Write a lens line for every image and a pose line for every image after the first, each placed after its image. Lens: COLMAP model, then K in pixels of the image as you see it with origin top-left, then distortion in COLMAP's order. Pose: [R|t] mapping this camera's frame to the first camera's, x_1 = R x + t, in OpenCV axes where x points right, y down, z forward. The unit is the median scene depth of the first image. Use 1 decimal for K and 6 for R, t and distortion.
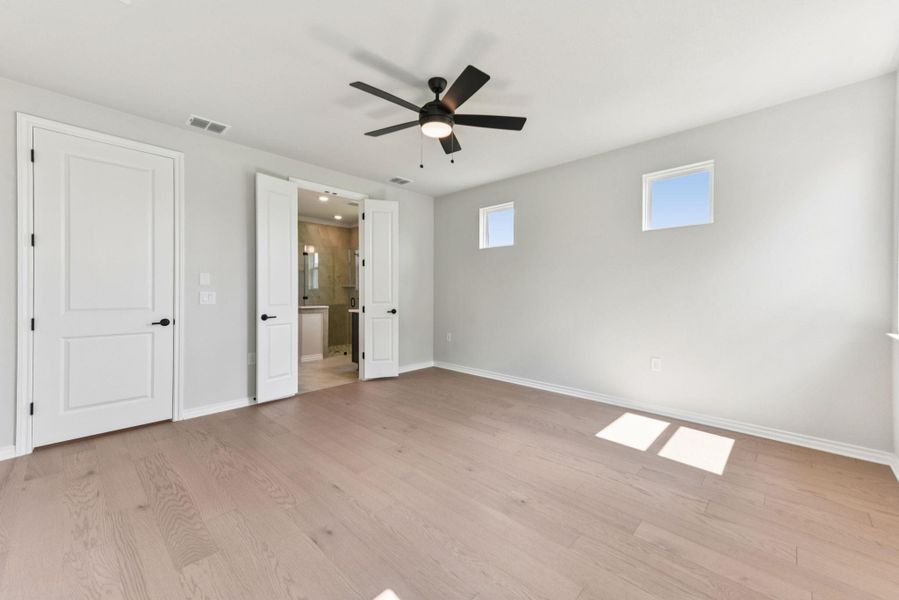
lens RADIAL K [[354.3, 0, 447.3], [0, 354.3, 291.5], [0, 0, 1]] dist [0.022437, 0.000054]
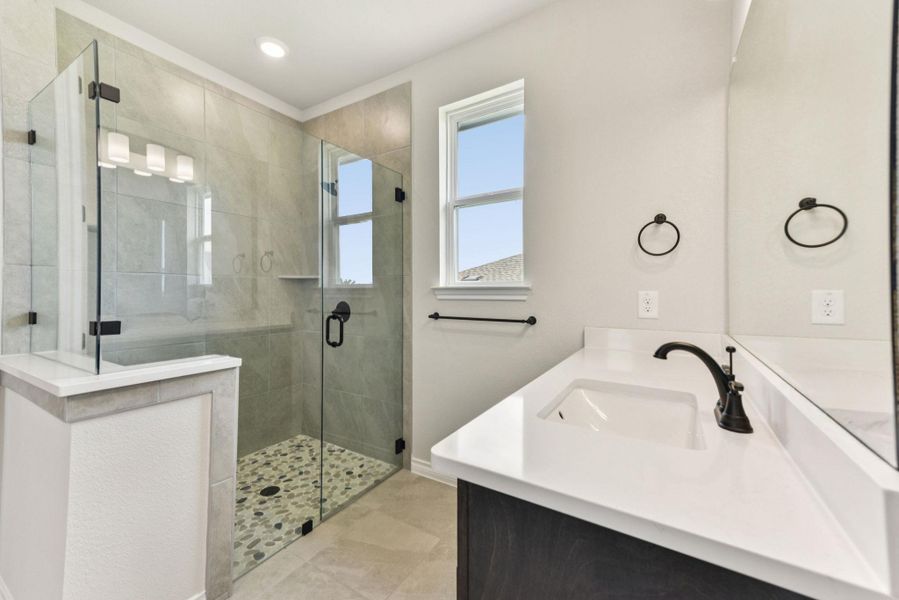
lens RADIAL K [[342.1, 0, 444.0], [0, 342.1, 285.3], [0, 0, 1]] dist [0.023450, 0.000158]
pose [[0.977010, -0.000280, 0.213192, -0.333724], [0.002660, 0.999937, -0.010880, -0.003579], [-0.213176, 0.011197, 0.976950, 0.994745]]
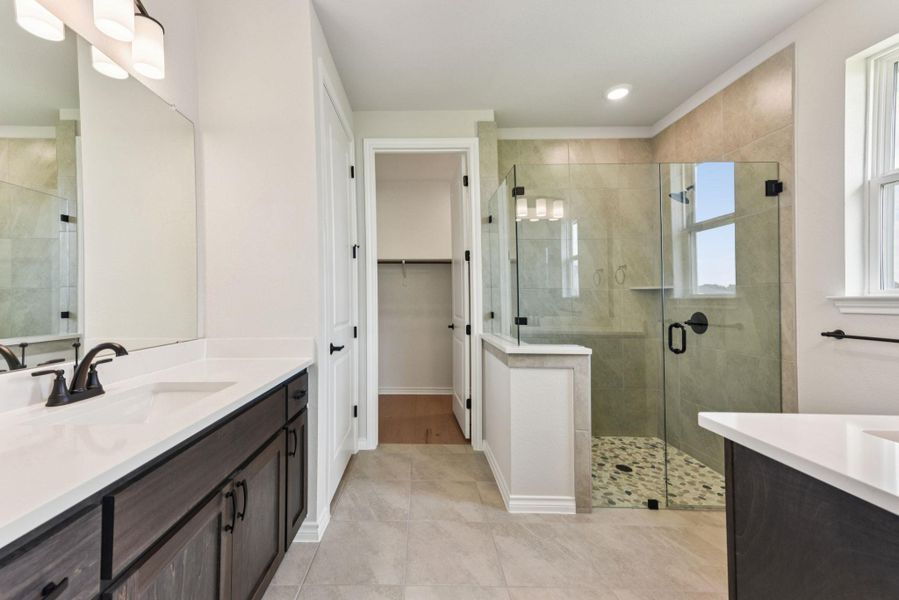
lens RADIAL K [[355.4, 0, 412.7], [0, 355.4, 289.4], [0, 0, 1]] dist [0.001594, 0.000143]
pose [[0.675821, -0.024729, -0.736651, -0.269382], [0.004330, 0.999553, -0.029582, -0.004904], [0.737053, 0.016802, 0.675626, 0.872248]]
